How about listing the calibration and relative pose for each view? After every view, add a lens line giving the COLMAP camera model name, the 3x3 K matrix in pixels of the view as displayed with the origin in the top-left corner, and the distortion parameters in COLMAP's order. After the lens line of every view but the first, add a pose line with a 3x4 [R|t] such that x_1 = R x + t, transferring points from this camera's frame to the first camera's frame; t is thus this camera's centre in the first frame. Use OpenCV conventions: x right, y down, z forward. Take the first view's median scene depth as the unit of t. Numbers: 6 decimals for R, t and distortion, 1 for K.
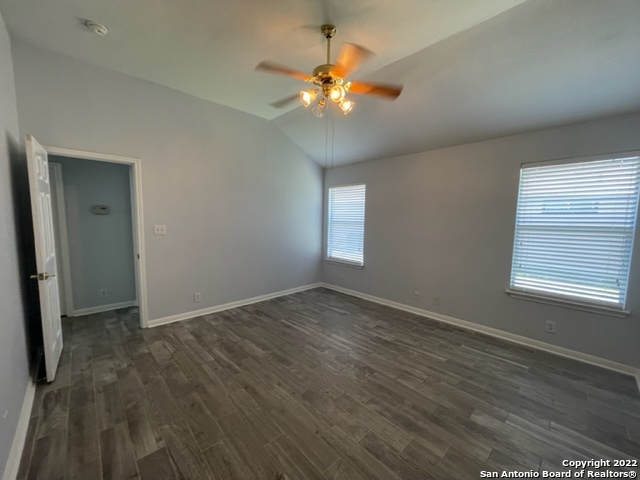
lens RADIAL K [[257.7, 0, 318.6], [0, 257.7, 242.0], [0, 0, 1]] dist [-0.006266, 0.002251]
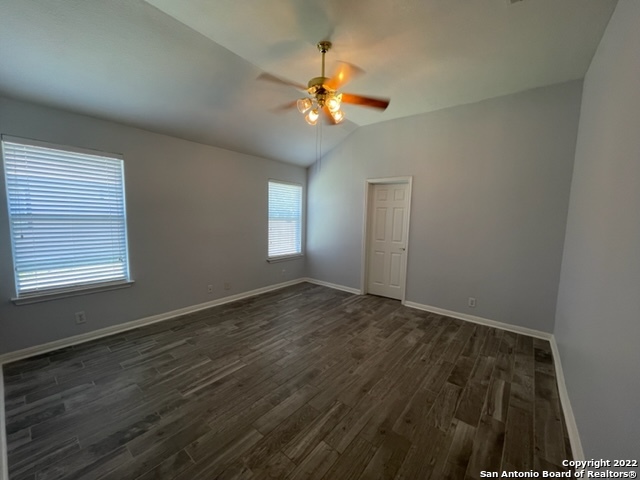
lens RADIAL K [[257.7, 0, 319.7], [0, 257.7, 240.4], [0, 0, 1]] dist [-0.006266, 0.002251]
pose [[-0.131887, -0.118801, 0.984120, -0.877901], [0.062067, 0.989855, 0.127811, -0.112222], [-0.989320, 0.077938, -0.123176, 0.939341]]
